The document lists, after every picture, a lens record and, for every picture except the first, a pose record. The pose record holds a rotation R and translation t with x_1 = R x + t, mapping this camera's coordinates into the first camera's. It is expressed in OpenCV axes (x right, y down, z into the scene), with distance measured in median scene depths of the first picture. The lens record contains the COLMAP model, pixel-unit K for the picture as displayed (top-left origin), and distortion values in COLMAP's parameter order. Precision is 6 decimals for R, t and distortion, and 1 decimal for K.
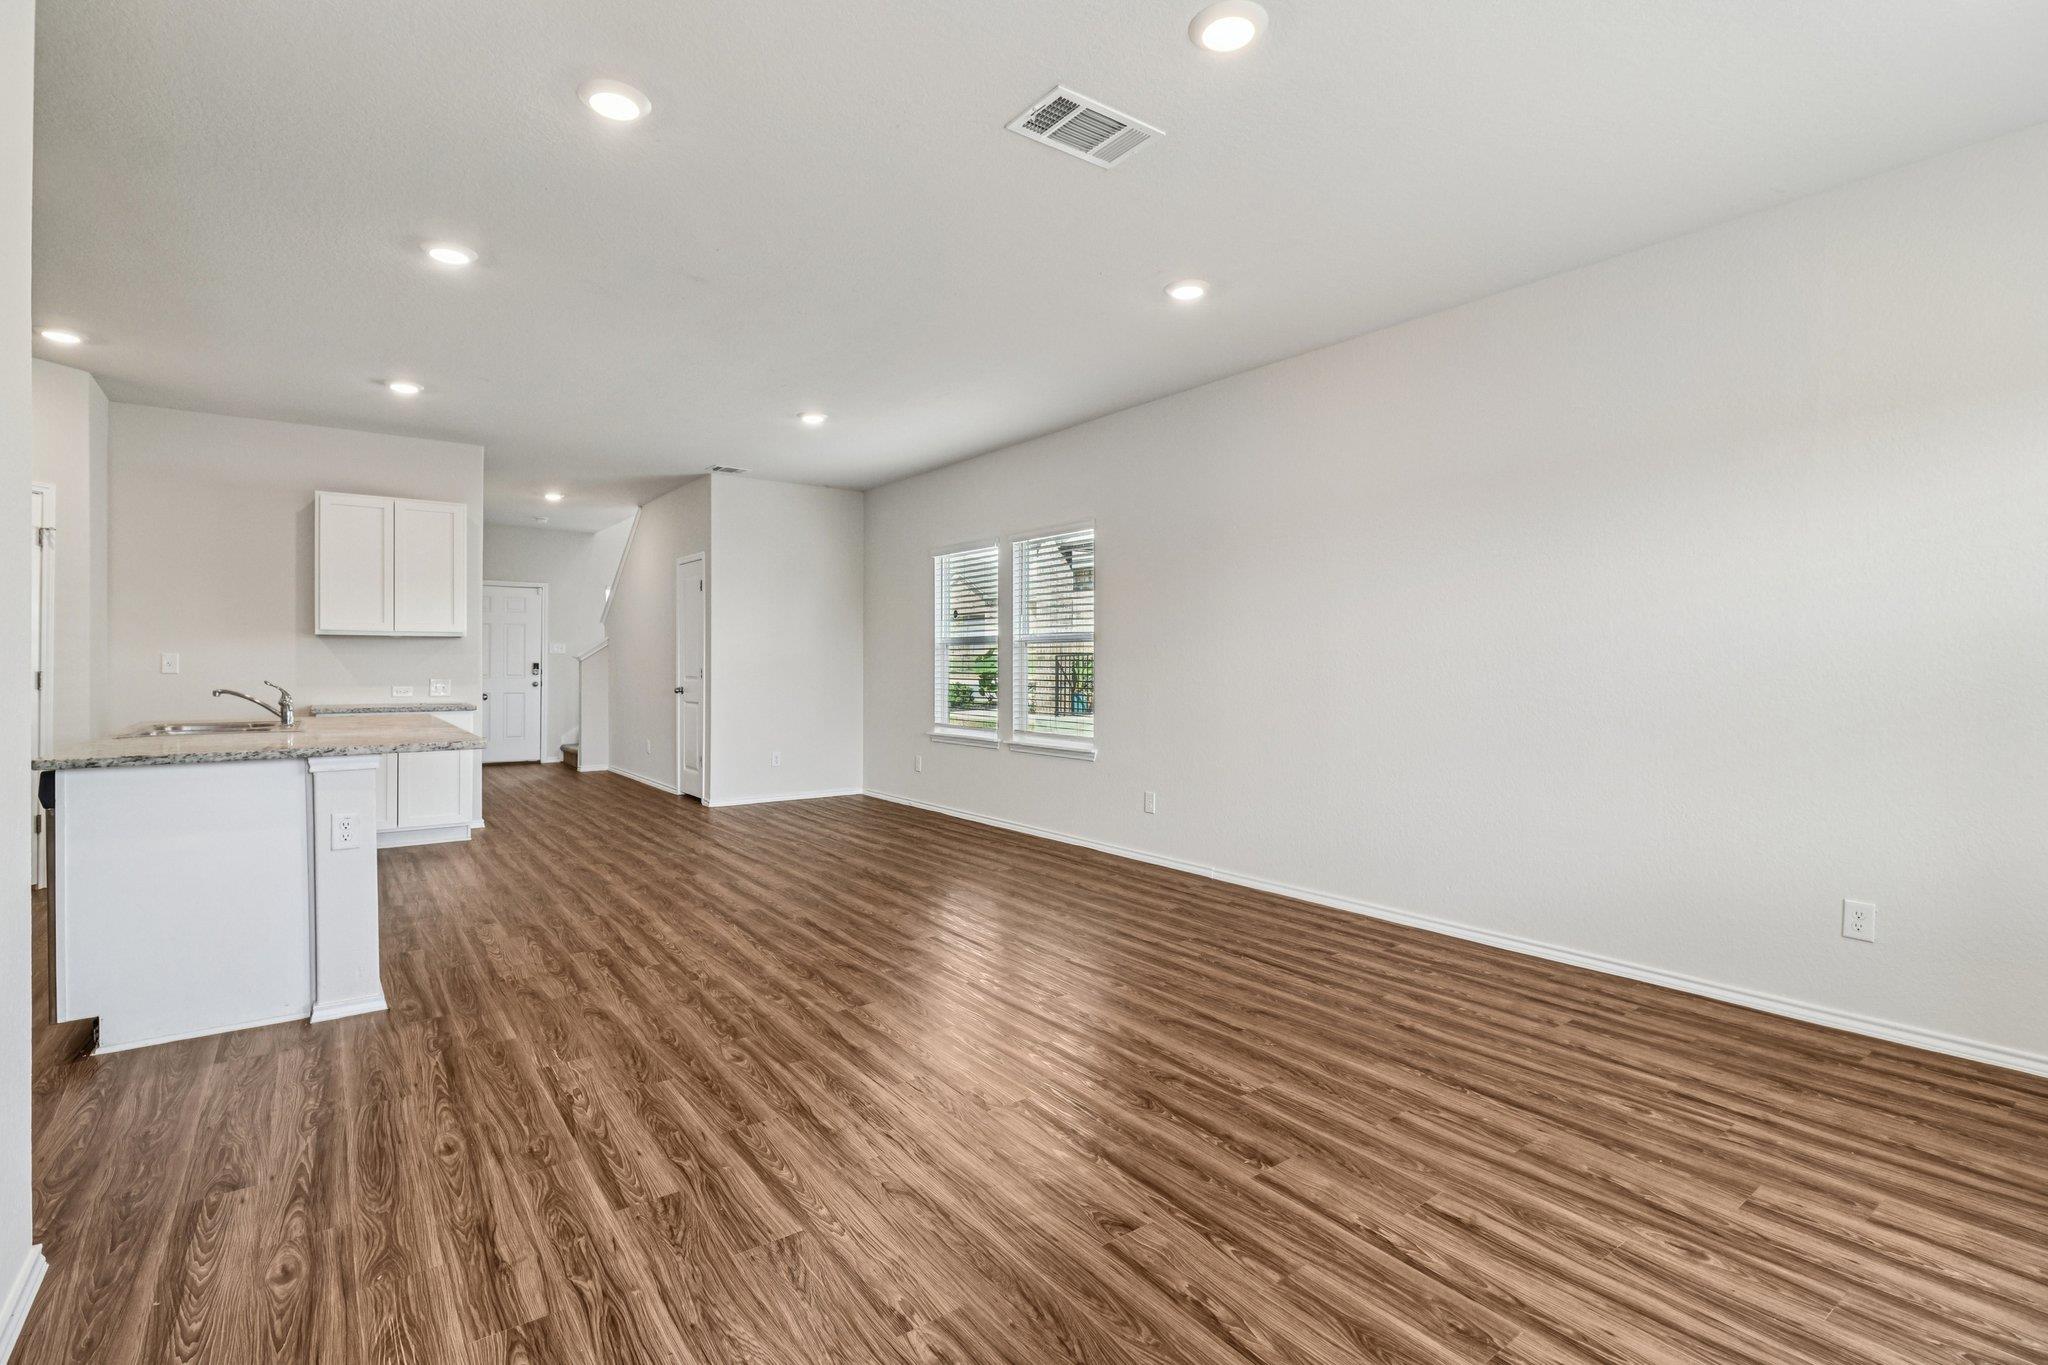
lens RADIAL K [[966.1, 0, 1025.4], [0, 966.1, 673.2], [0, 0, 1]] dist [0.000117, 0.000607]
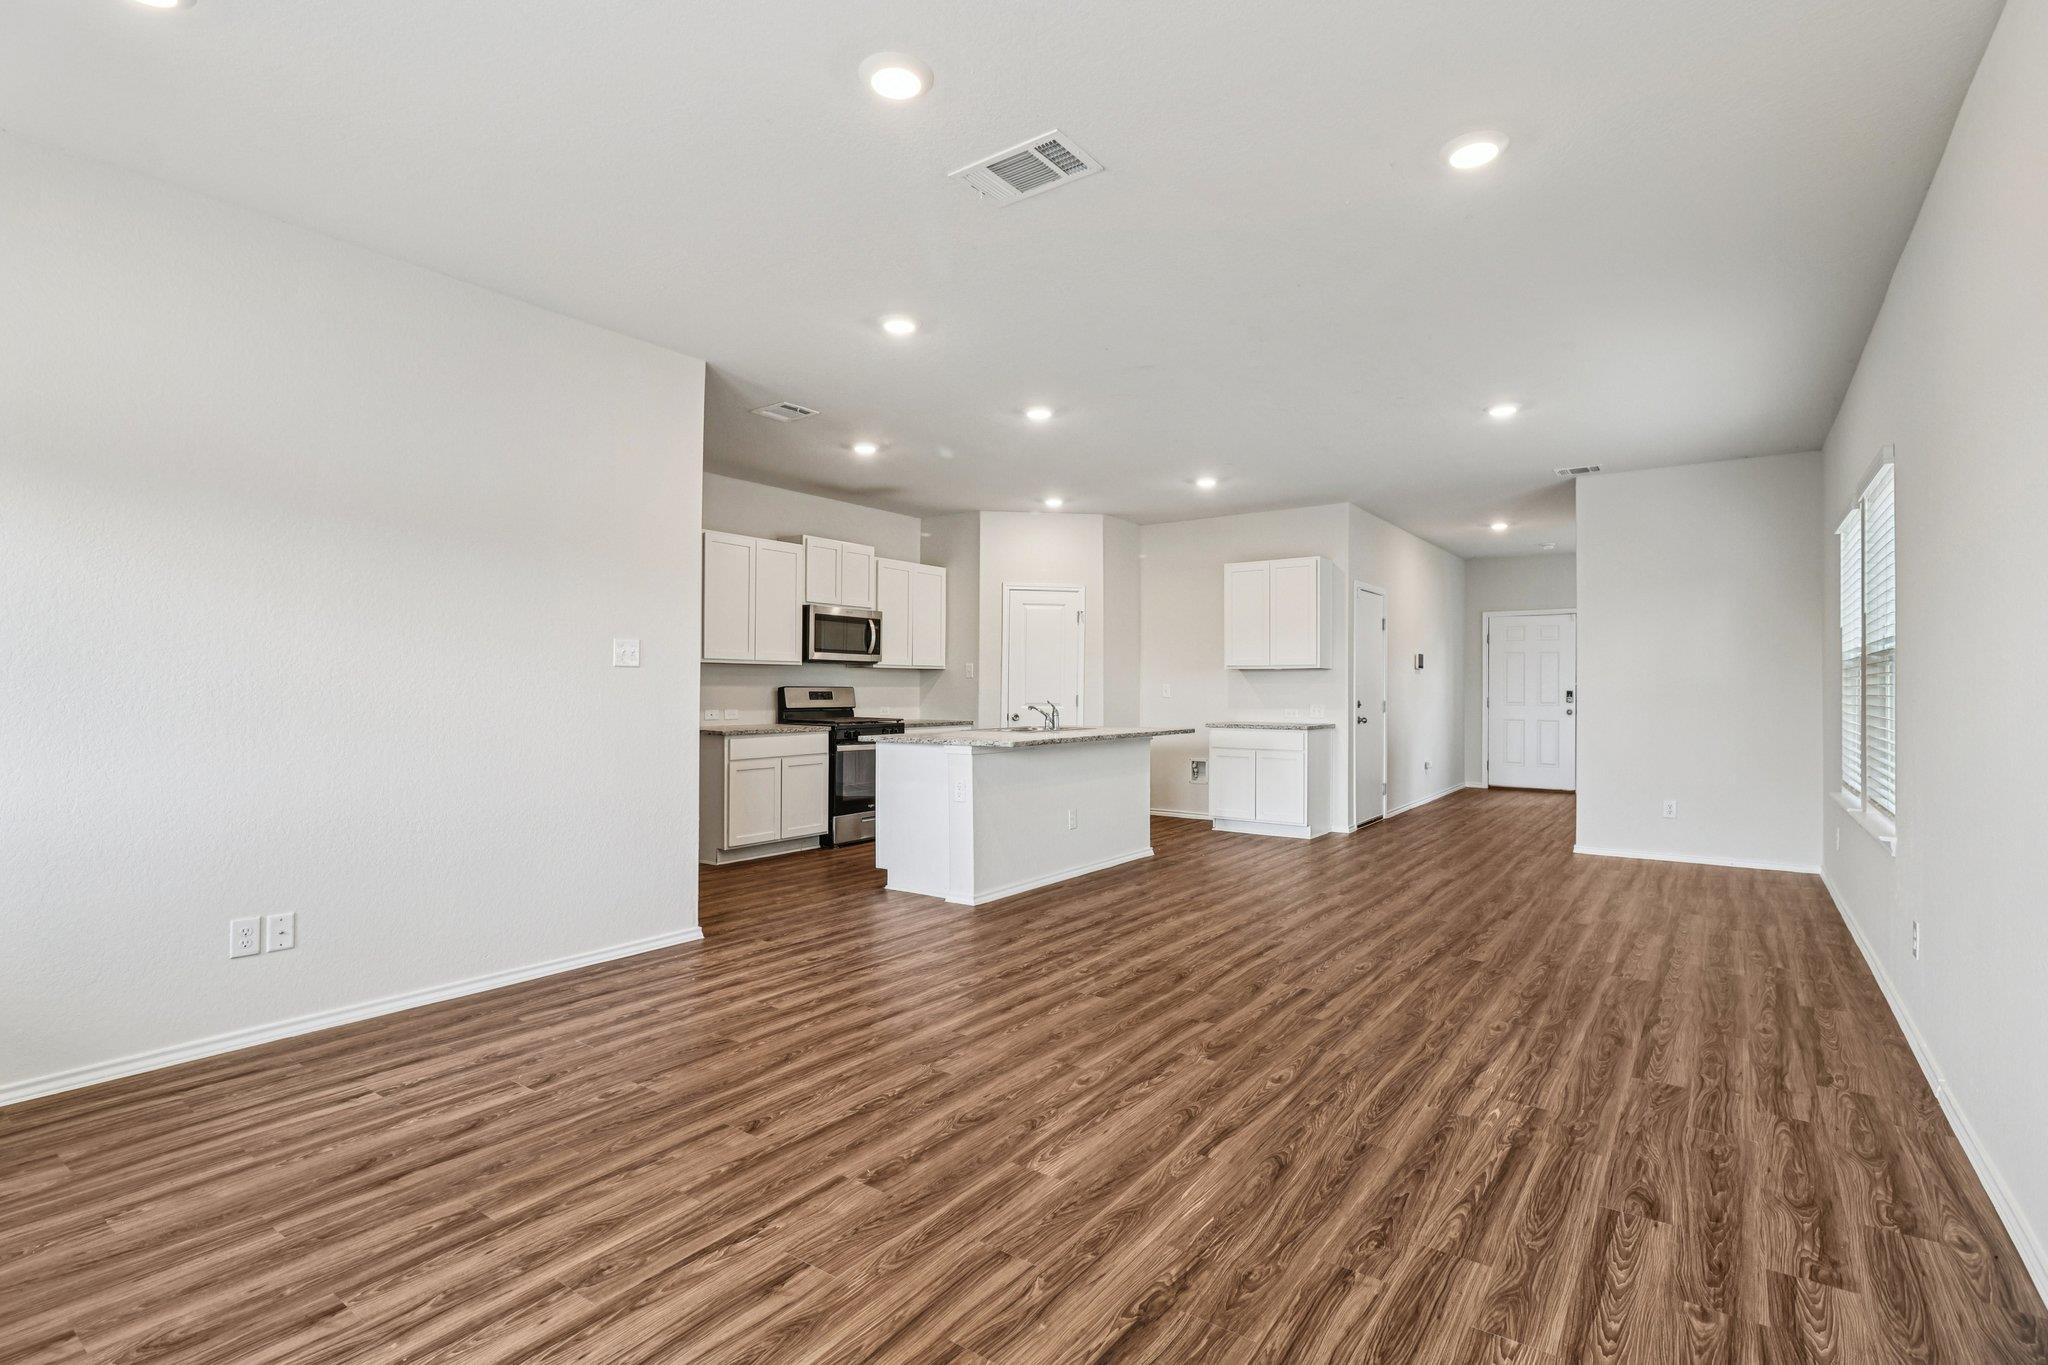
lens RADIAL K [[966.1, 0, 1015.5], [0, 966.1, 683.7], [0, 0, 1]] dist [0.000117, 0.000607]
pose [[0.296849, -0.007017, -0.954899, 0.792878], [-0.010416, 0.999890, -0.010586, -0.003770], [0.954868, 0.013088, 0.296743, 0.523898]]
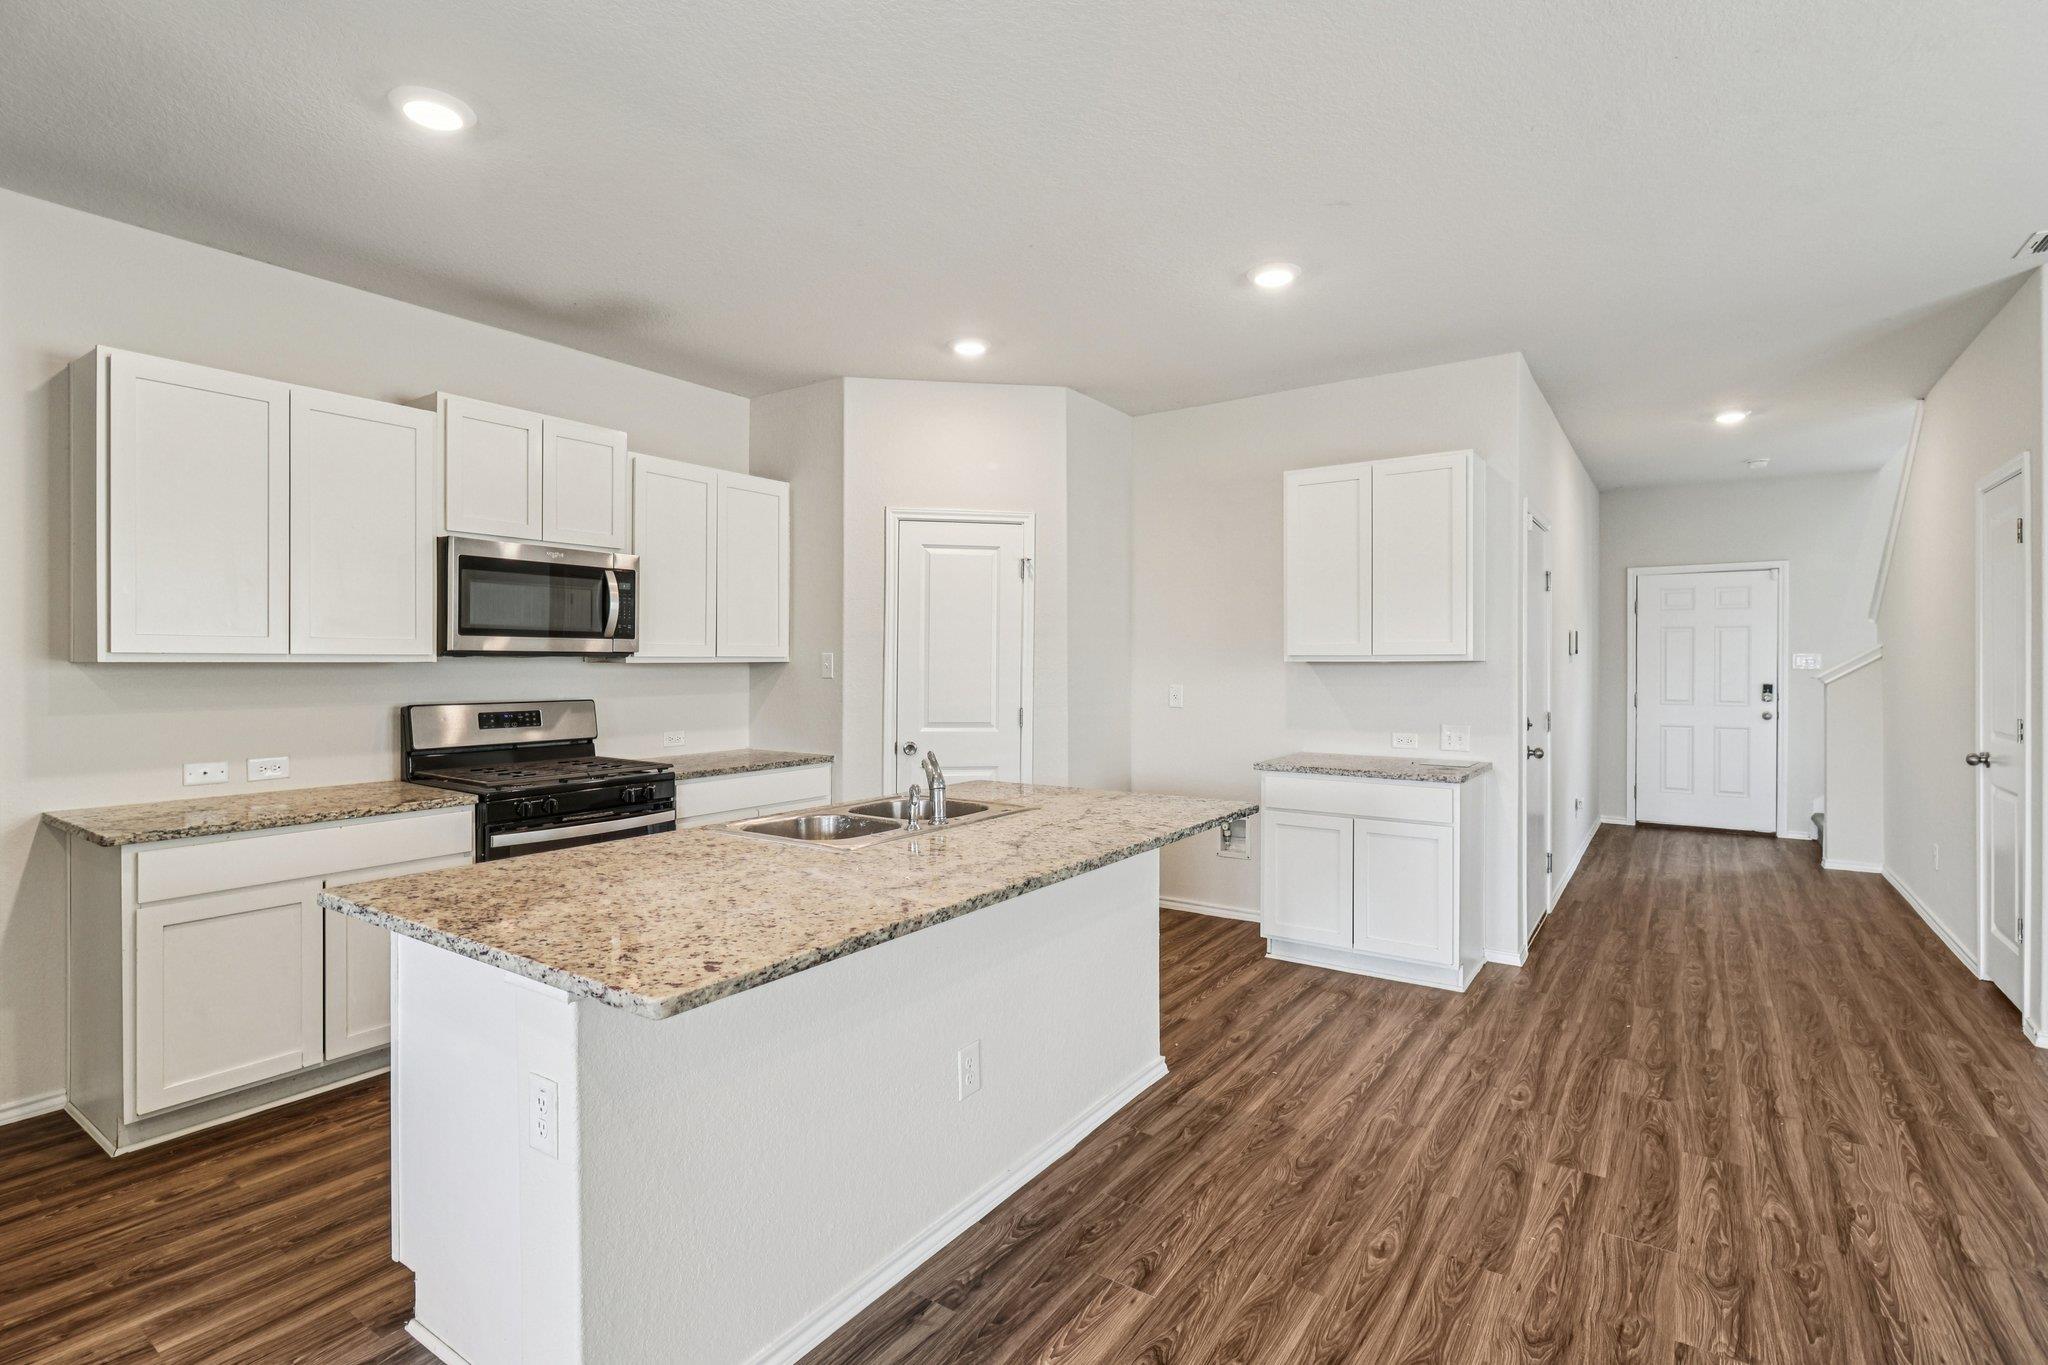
lens RADIAL K [[966.1, 0, 1028.4], [0, 966.1, 663.6], [0, 0, 1]] dist [0.000117, 0.000607]
pose [[0.323847, -0.002479, -0.946106, -0.142579], [-0.005512, 0.999975, -0.004507, -0.056469], [0.946093, 0.006674, 0.323825, 0.940502]]
